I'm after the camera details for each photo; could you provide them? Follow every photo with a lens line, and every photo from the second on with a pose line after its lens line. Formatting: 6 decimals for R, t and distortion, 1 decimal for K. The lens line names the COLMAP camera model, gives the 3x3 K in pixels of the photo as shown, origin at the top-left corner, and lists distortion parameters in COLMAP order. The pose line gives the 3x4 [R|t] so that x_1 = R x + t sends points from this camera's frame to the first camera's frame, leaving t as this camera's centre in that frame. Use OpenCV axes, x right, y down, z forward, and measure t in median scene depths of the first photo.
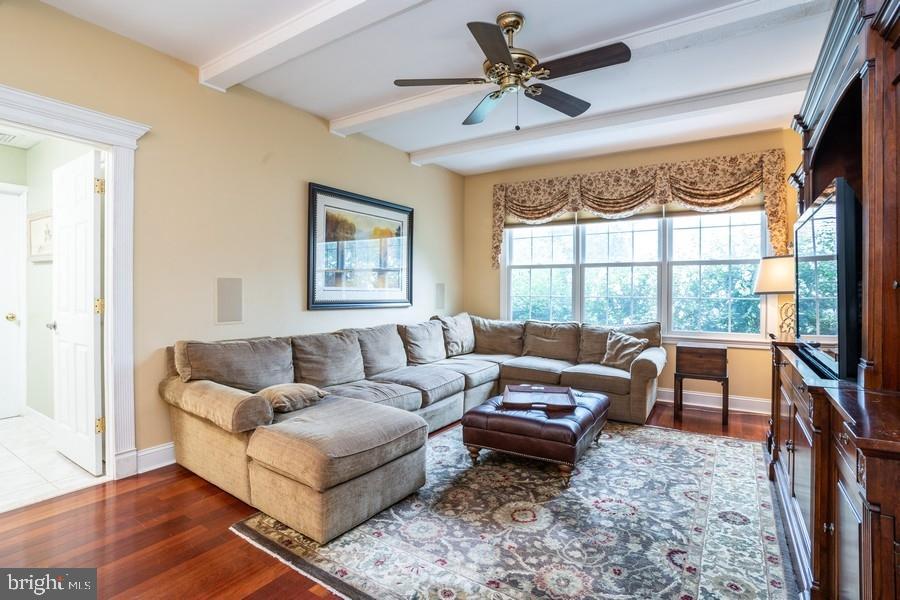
lens RADIAL K [[445.8, 0, 452.5], [0, 445.8, 297.7], [0, 0, 1]] dist [-0.076062, 0.036941]
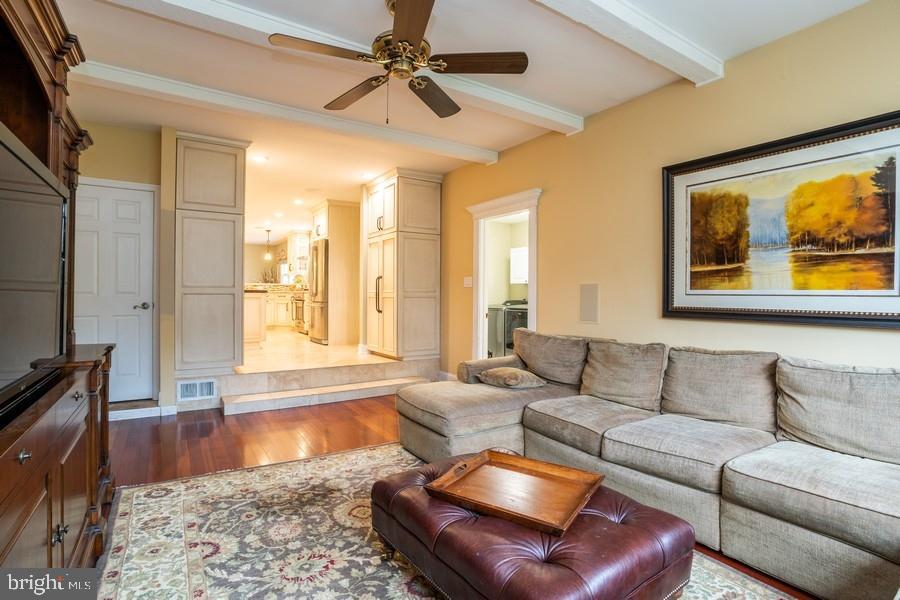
lens RADIAL K [[445.8, 0, 452.5], [0, 445.8, 297.7], [0, 0, 1]] dist [-0.076062, 0.036941]
pose [[-0.407728, 0.001777, -0.913102, 1.094178], [-0.018476, 0.999777, 0.010196, -0.019919], [0.912917, 0.021028, -0.407604, 1.730936]]
